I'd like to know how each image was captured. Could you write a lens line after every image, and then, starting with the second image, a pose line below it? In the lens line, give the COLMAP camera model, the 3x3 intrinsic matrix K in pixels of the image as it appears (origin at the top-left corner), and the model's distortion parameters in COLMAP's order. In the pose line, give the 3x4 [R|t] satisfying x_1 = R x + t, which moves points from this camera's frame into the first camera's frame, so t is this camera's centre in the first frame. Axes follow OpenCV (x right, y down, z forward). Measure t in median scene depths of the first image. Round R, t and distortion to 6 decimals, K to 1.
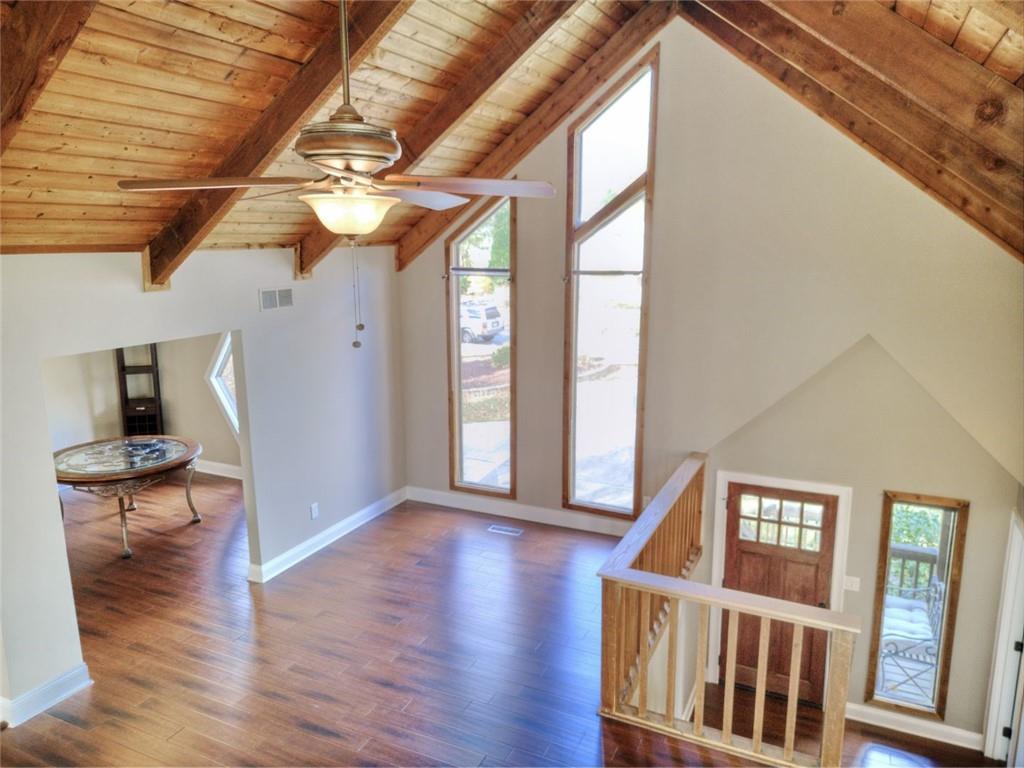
lens RADIAL K [[733.6, 0, 513.4], [0, 733.6, 386.1], [0, 0, 1]] dist [0.038533, -0.023559]
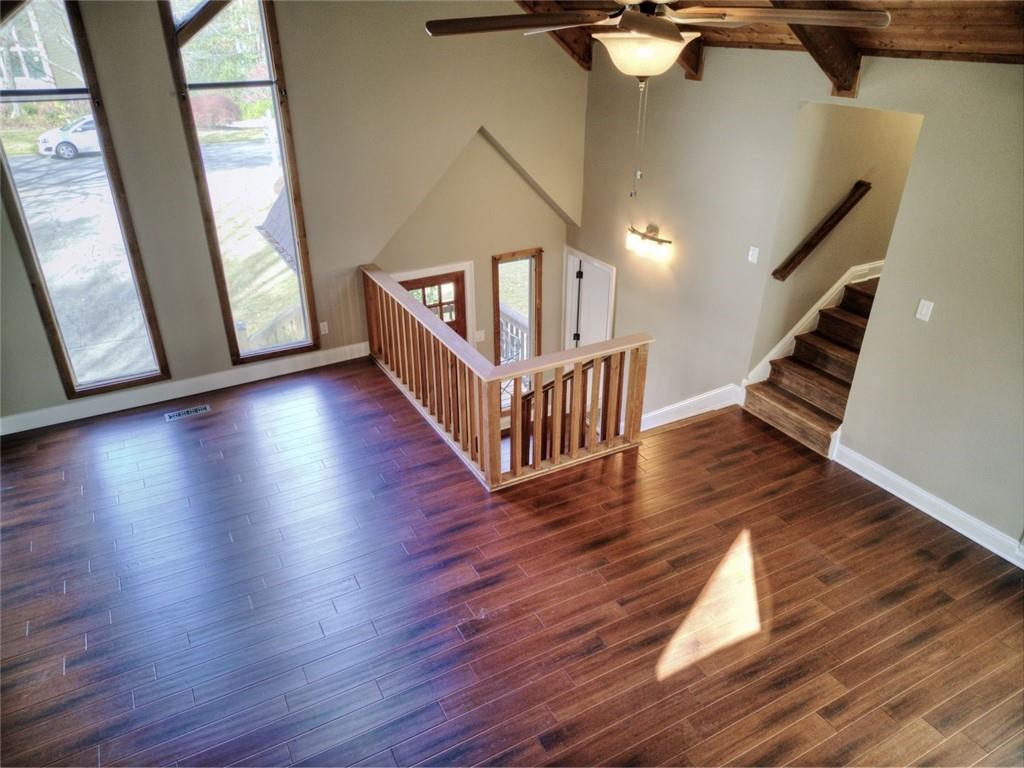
lens RADIAL K [[733.6, 0, 512.9], [0, 733.6, 382.4], [0, 0, 1]] dist [0.038533, -0.023559]
pose [[0.598826, -0.367786, 0.711436, -0.432016], [0.172485, 0.926698, 0.333886, -0.068419], [-0.782084, -0.077228, 0.618369, 0.181984]]
